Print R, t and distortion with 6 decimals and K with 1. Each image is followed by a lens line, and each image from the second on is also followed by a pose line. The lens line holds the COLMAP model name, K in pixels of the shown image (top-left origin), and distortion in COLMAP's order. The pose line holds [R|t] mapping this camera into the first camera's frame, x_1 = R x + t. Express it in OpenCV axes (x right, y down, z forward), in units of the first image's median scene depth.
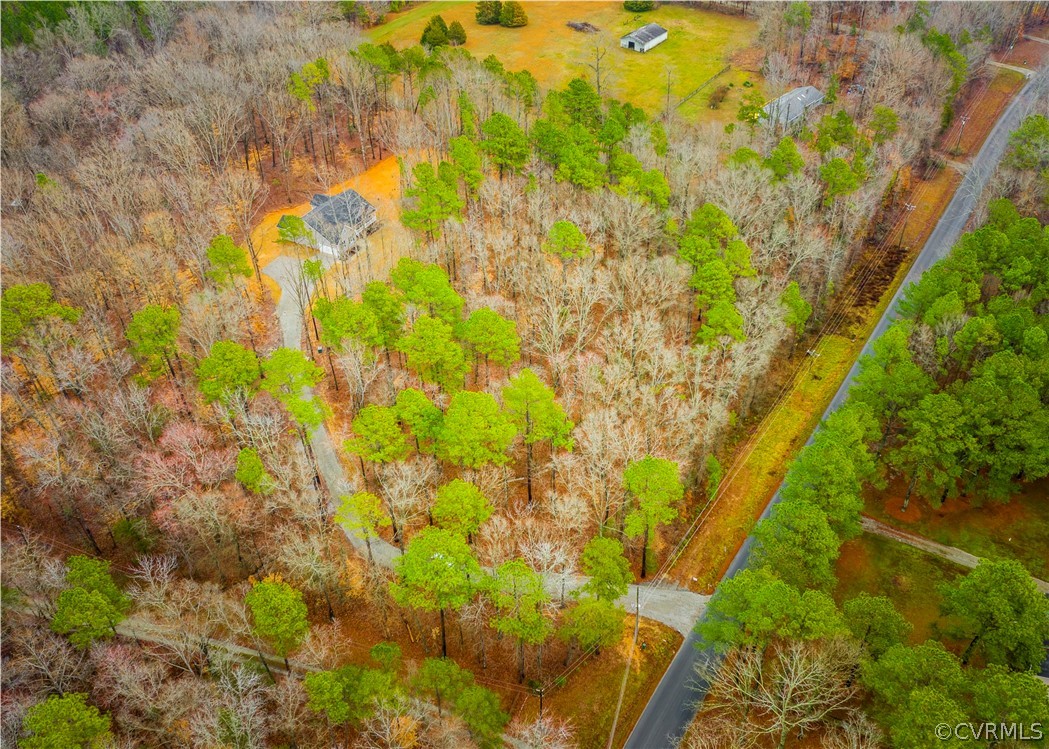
lens RADIAL K [[903.0, 0, 561.2], [0, 903.0, 374.4], [0, 0, 1]] dist [-0.006301, 0.000234]
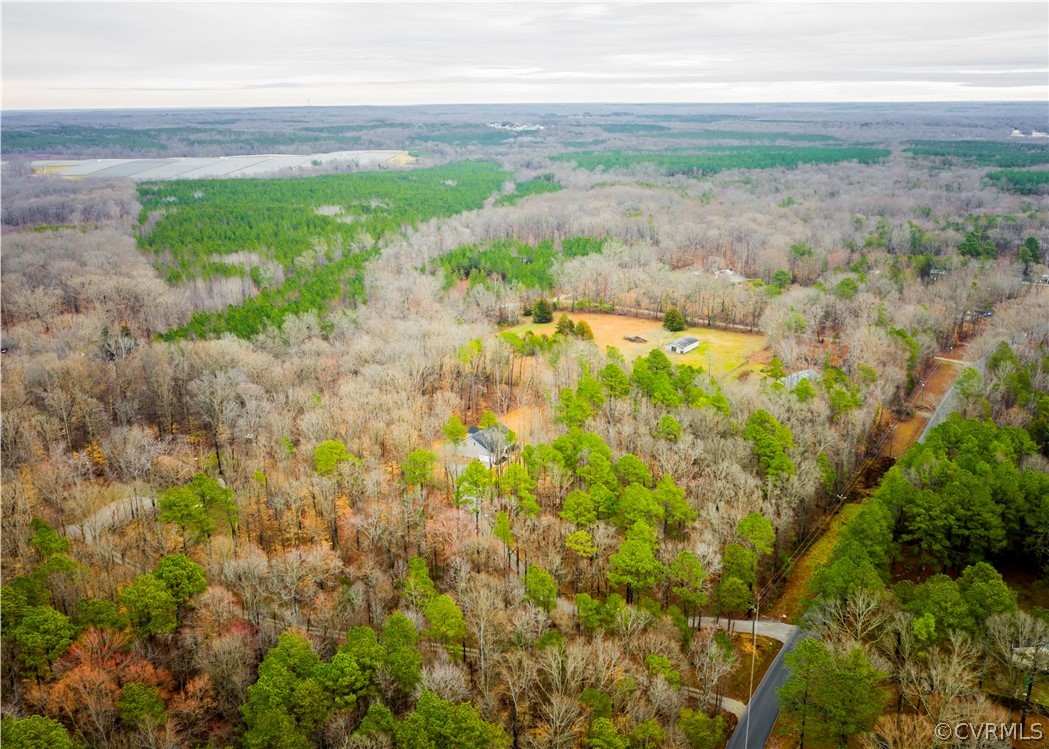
lens RADIAL K [[903.0, 0, 561.2], [0, 903.0, 374.4], [0, 0, 1]] dist [-0.006301, 0.000234]
pose [[0.999931, -0.001835, 0.011576, -0.168991], [0.006189, 0.921422, -0.388515, 0.310697], [-0.009954, 0.388560, 0.921370, -0.374333]]
